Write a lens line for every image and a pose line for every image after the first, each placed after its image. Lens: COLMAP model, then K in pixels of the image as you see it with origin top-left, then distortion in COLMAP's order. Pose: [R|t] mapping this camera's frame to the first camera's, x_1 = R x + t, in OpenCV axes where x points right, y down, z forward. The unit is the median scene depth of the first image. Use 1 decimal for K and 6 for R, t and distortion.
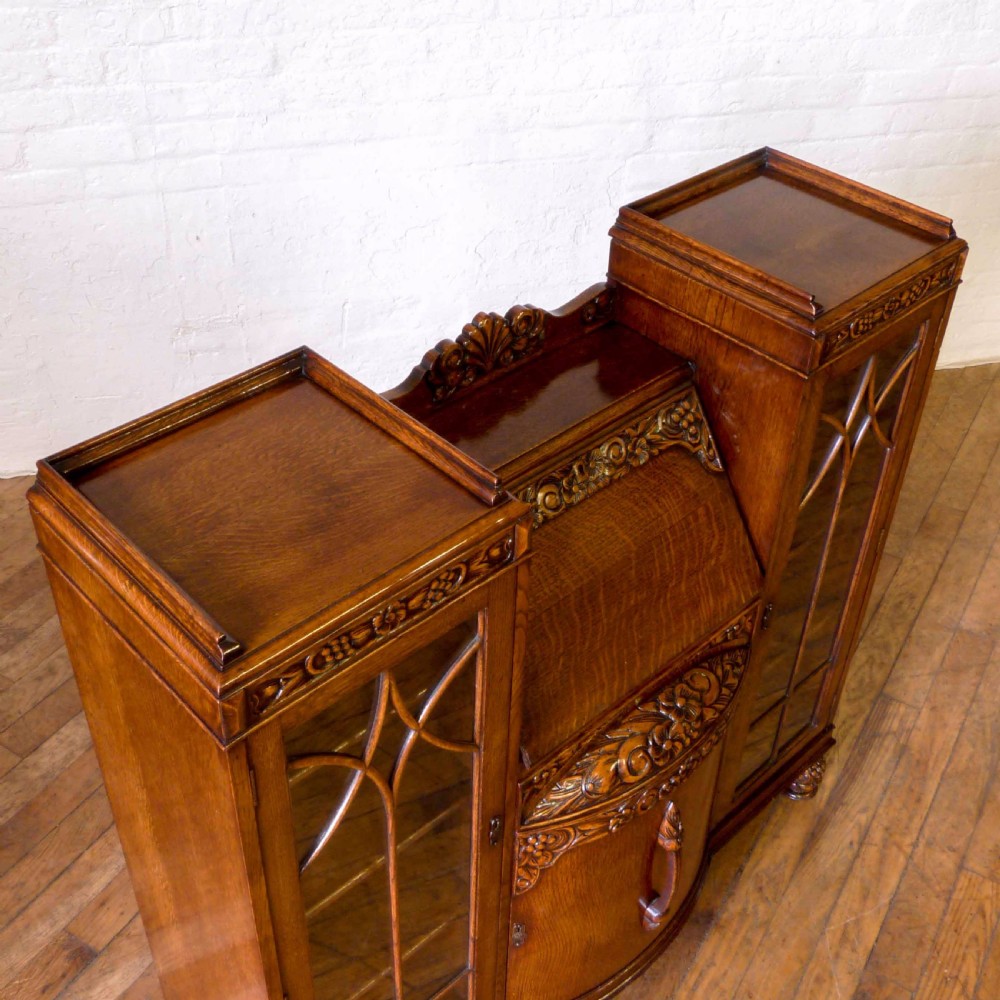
lens RADIAL K [[1228.4, 0, 498.5], [0, 1228.4, 456.9], [0, 0, 1]] dist [-0.033724, 0.041793]
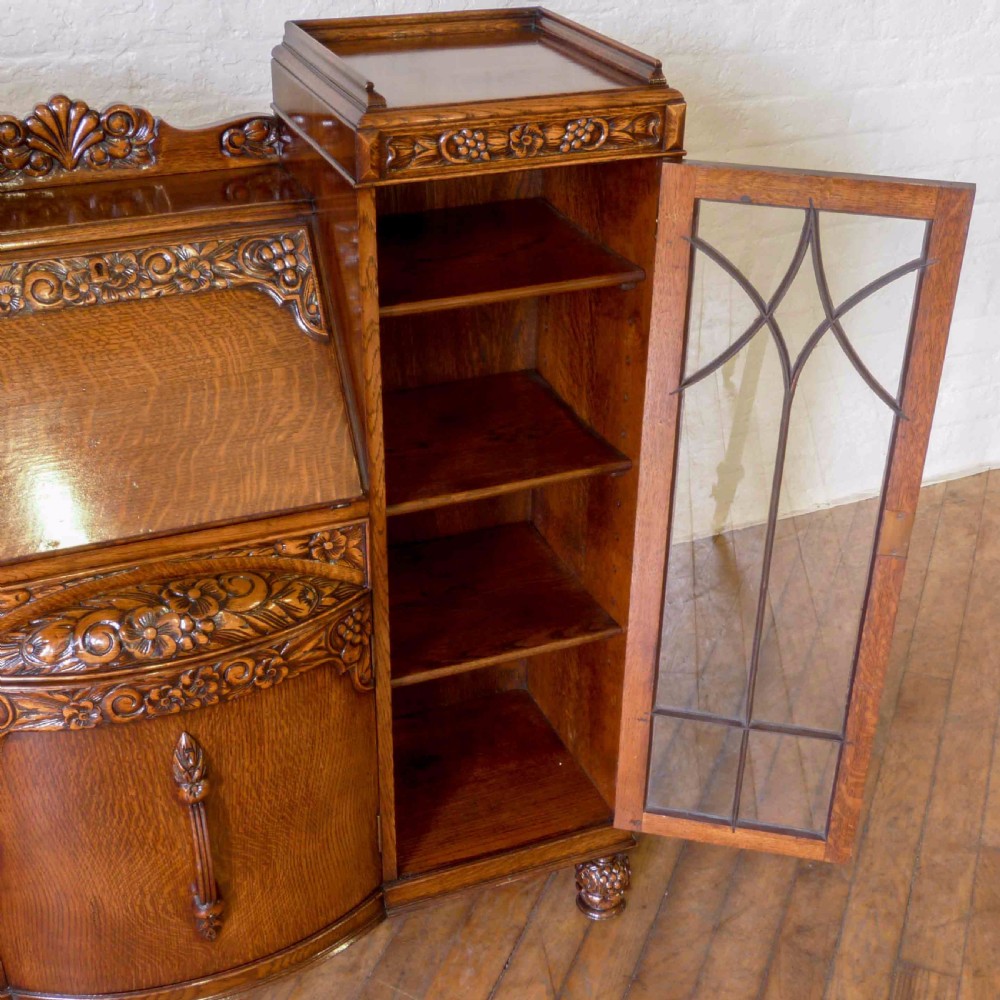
lens RADIAL K [[1408.2, 0, 509.1], [0, 1408.2, 521.2], [0, 0, 1]] dist [-0.052670, 0.060366]
pose [[0.936148, 0.171384, -0.307008, 0.624804], [-0.210900, 0.972350, -0.100284, 0.205818], [0.281333, 0.158629, 0.946408, 0.185137]]
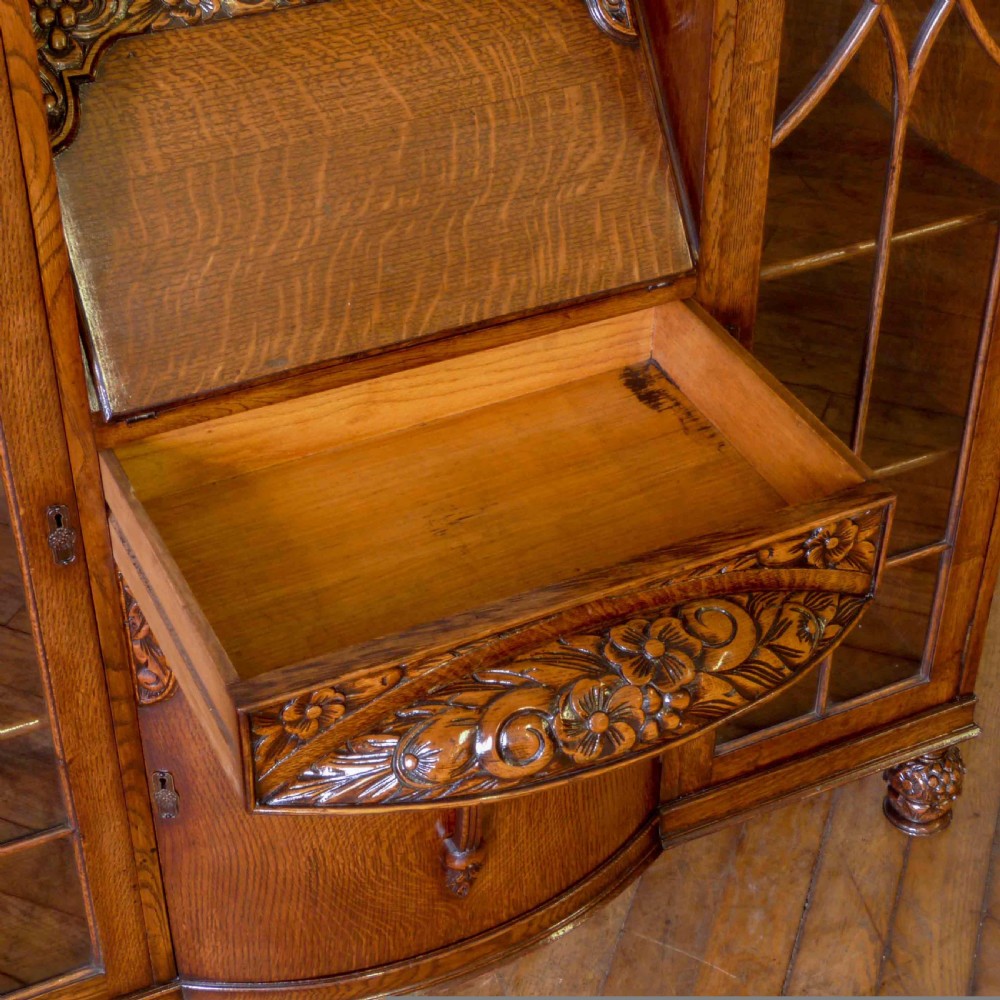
lens RADIAL K [[1967.5, 0, 504.6], [0, 1967.5, 505.1], [0, 0, 1]] dist [-0.054015, 0.436747]
pose [[0.952886, 0.165880, -0.253954, 0.402620], [-0.168033, 0.985691, 0.013348, 0.226814], [0.252535, 0.029954, 0.967124, 0.141771]]
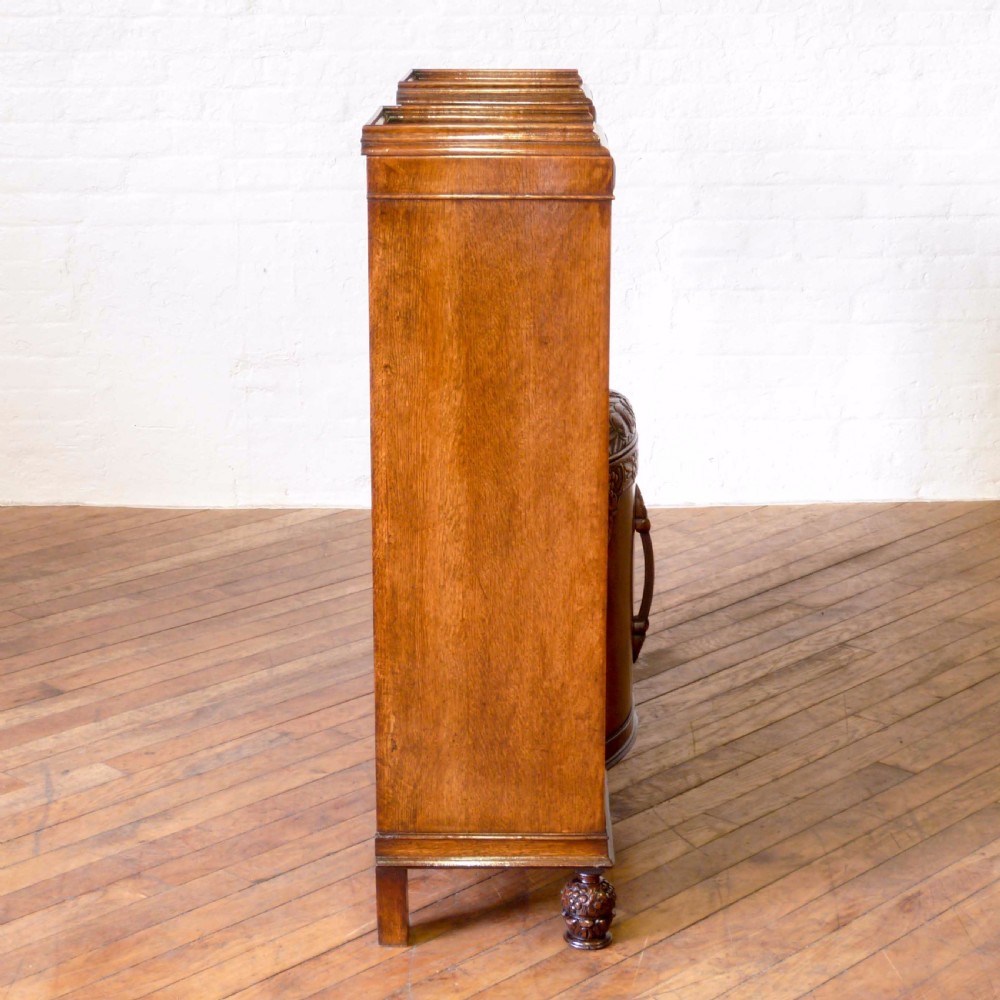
lens RADIAL K [[2195.1, 0, 497.8], [0, 2195.1, 498.0], [0, 0, 1]] dist [-0.044144, 0.489883]
pose [[0.728801, 0.152261, -0.667582, 2.209086], [-0.403937, 0.882846, -0.239620, 1.096999], [0.552888, 0.444297, 0.704923, -0.860303]]
